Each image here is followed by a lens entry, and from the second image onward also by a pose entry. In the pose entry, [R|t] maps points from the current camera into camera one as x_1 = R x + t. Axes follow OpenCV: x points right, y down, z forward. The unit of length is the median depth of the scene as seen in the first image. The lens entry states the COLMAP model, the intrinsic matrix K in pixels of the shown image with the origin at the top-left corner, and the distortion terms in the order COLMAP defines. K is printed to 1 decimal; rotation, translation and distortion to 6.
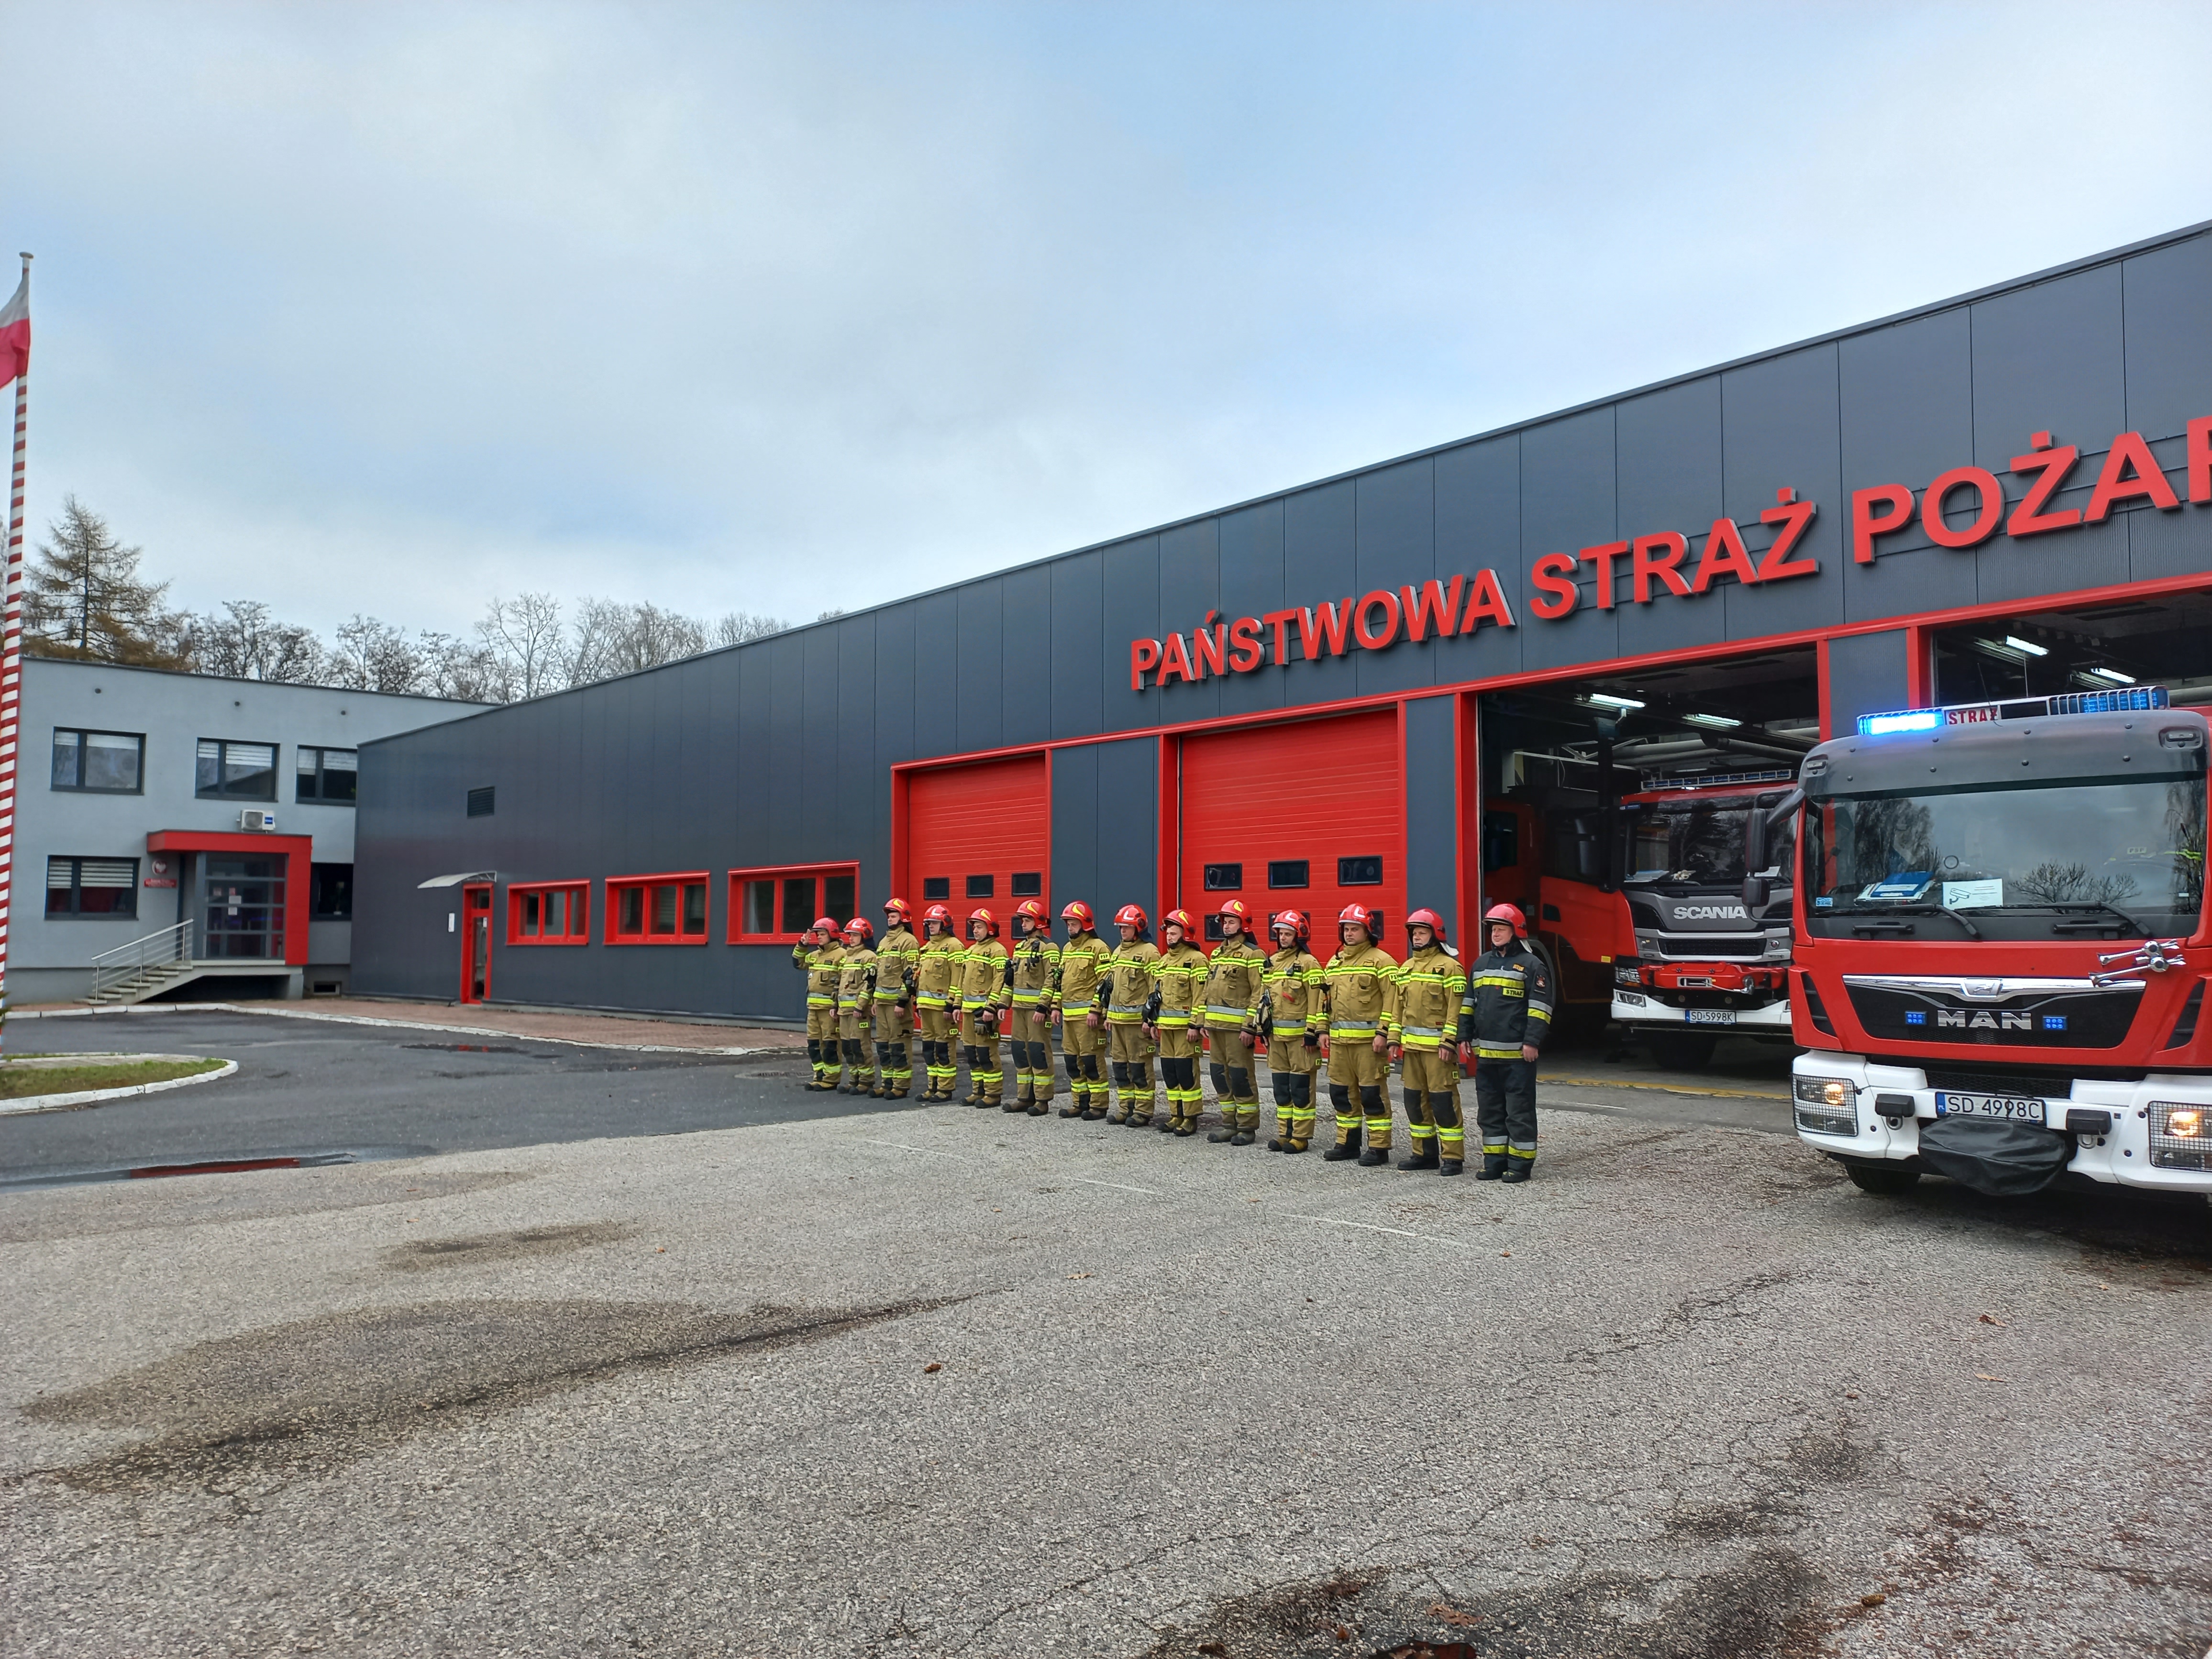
lens RADIAL K [[1582.3, 0, 1106.0], [0, 1582.3, 829.5], [0, 0, 1]] dist [0.041137, -0.006717]
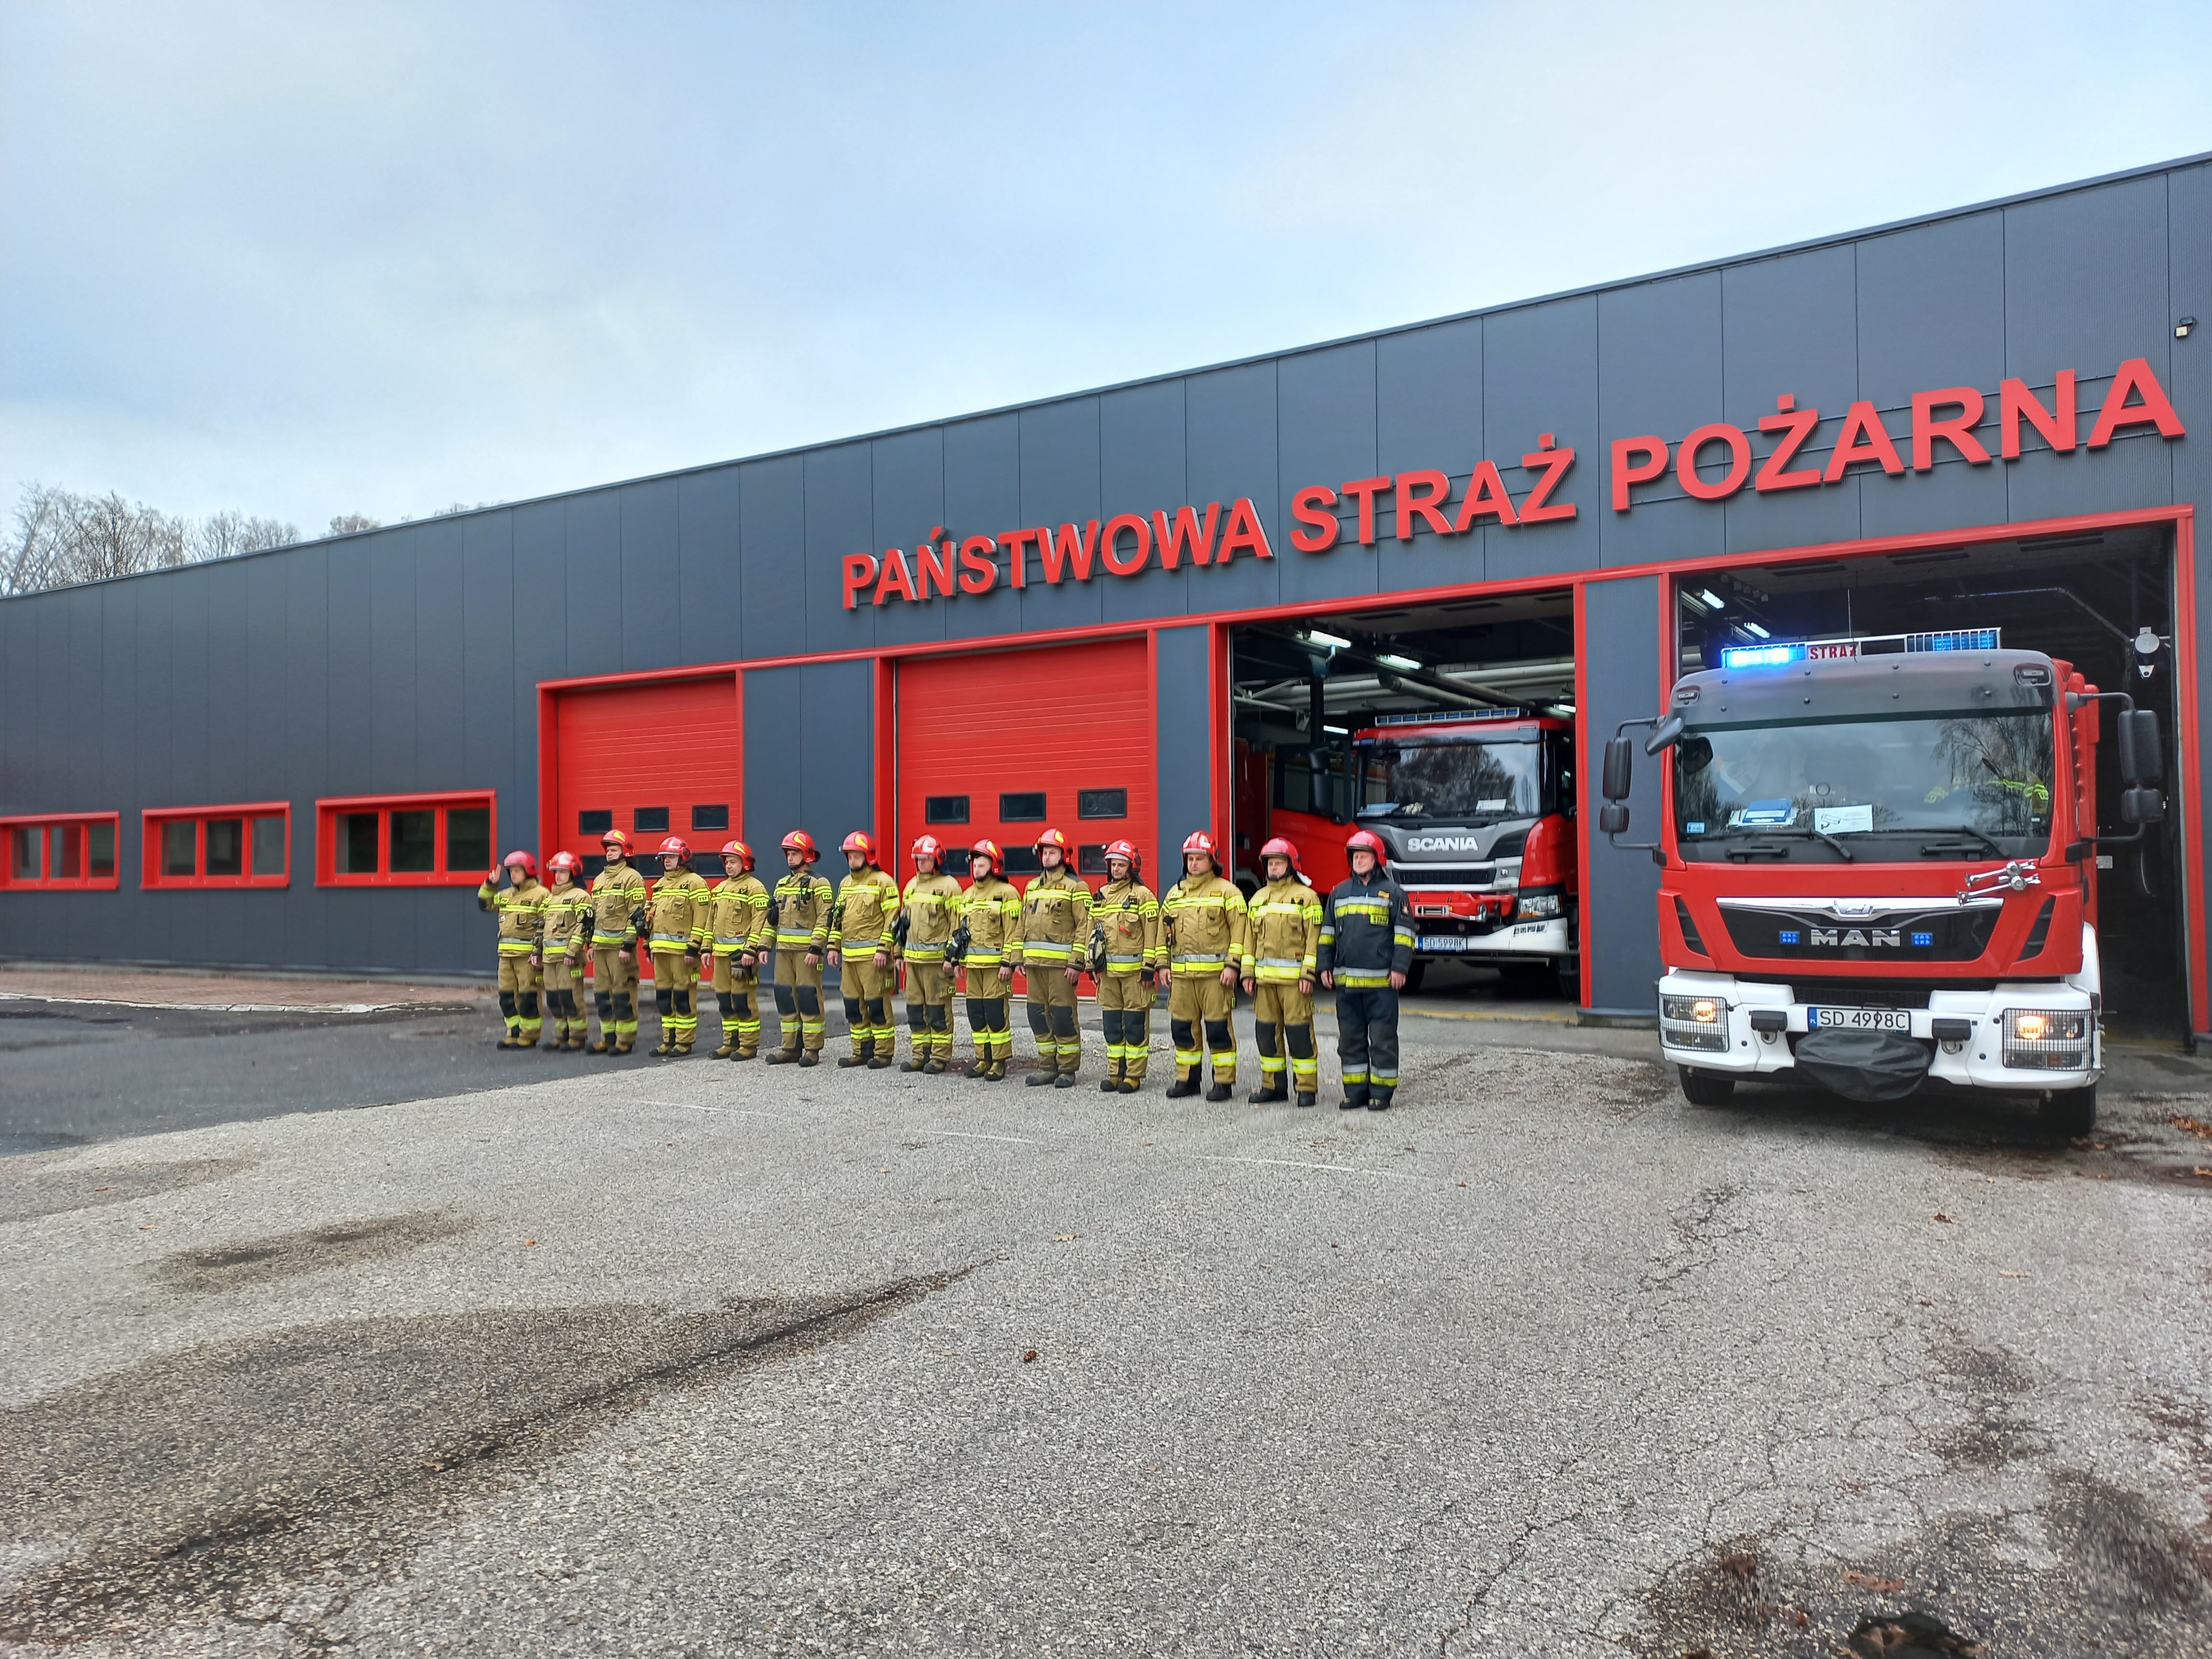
lens RADIAL K [[1591.1, 0, 1106.0], [0, 1591.1, 829.5], [0, 0, 1]] dist [0.045181, -0.000860]
pose [[0.959554, 0.001645, 0.281519, -0.156631], [-0.012076, 0.999303, 0.035323, 0.010606], [-0.281265, -0.037294, 0.958905, 0.082266]]
